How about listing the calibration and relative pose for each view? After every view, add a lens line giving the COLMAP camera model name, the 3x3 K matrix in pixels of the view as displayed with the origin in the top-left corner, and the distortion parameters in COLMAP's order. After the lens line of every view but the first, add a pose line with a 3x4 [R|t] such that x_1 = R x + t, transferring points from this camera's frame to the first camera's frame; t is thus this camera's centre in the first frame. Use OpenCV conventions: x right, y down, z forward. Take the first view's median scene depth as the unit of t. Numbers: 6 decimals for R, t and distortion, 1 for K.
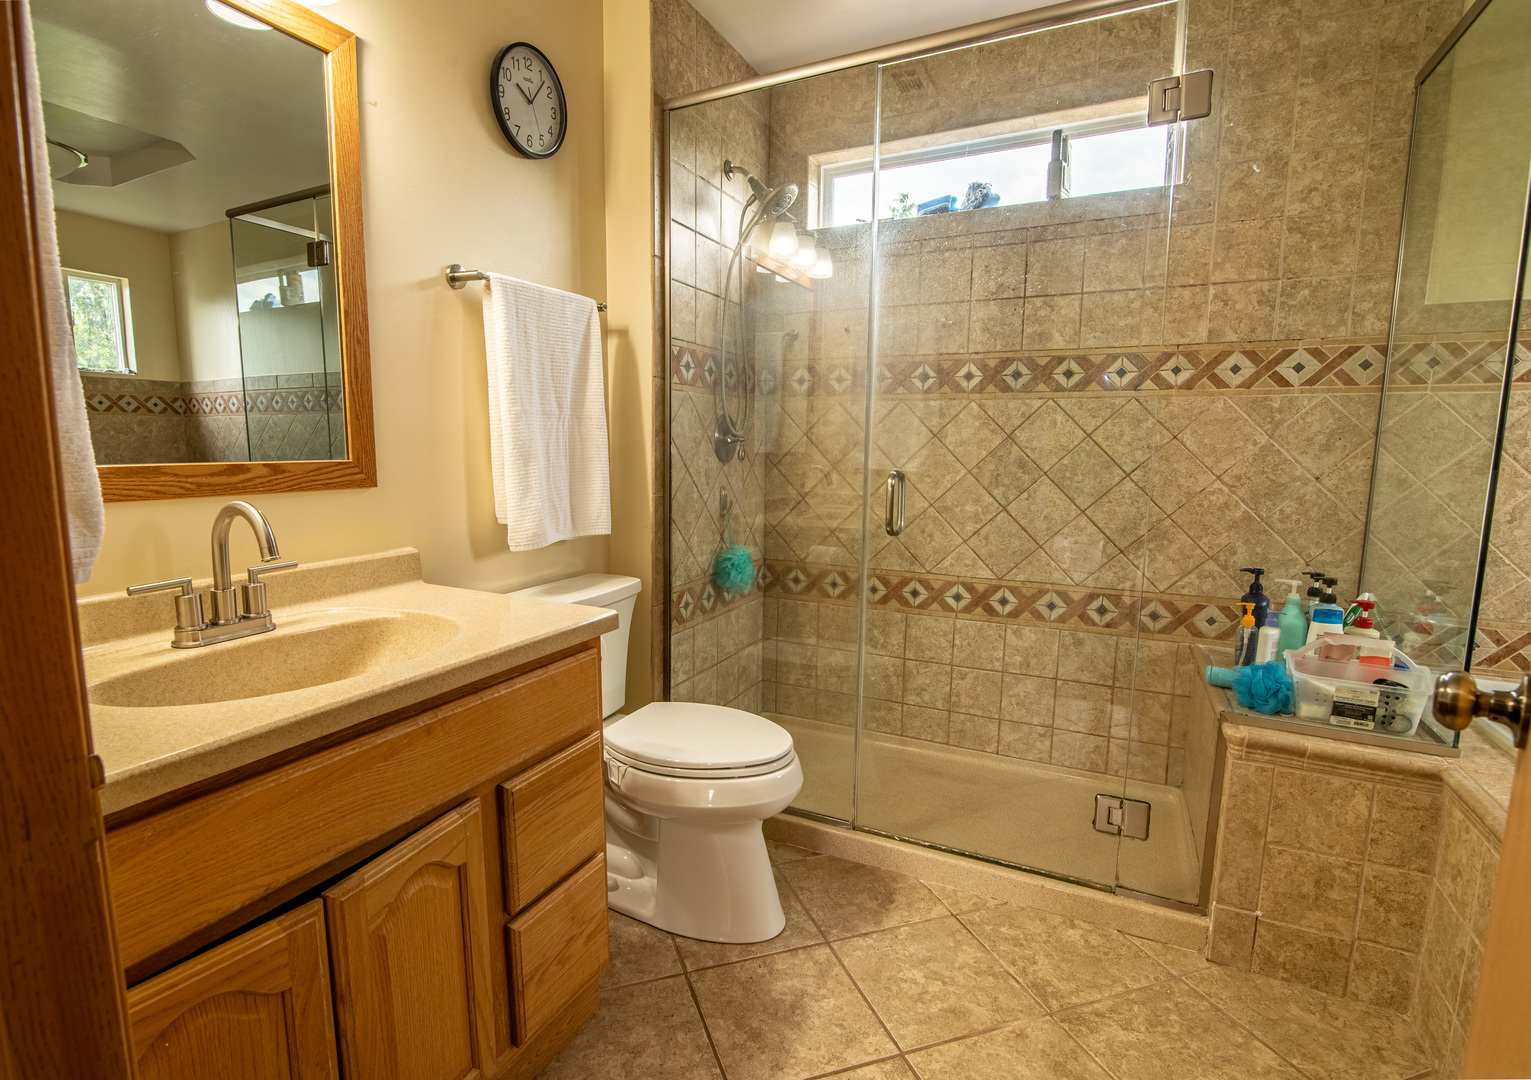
lens RADIAL K [[716.0, 0, 763.9], [0, 716.0, 540.3], [0, 0, 1]] dist [0.000283, 0.000024]
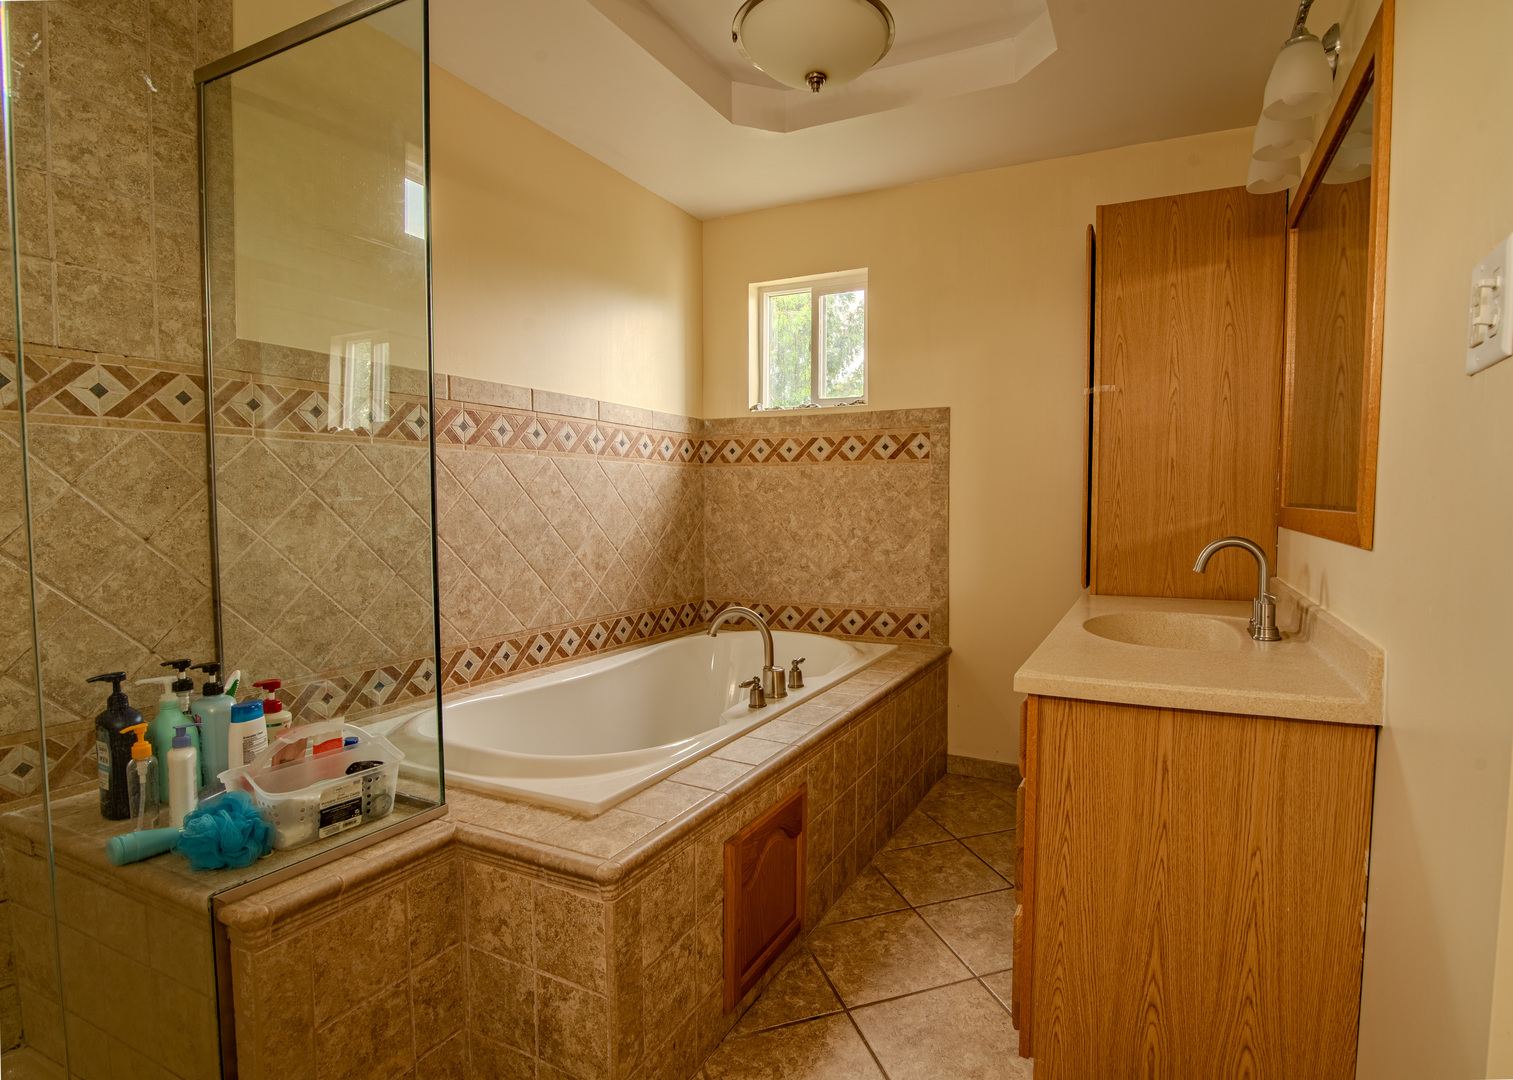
lens RADIAL K [[765.3, 0, 761.5], [0, 765.3, 548.8], [0, 0, 1]] dist [-0.020391, 0.001675]
pose [[0.004800, -0.077557, 0.996976, -0.029281], [0.129401, 0.988653, 0.076286, -0.055142], [-0.991581, 0.128644, 0.014782, 0.355816]]
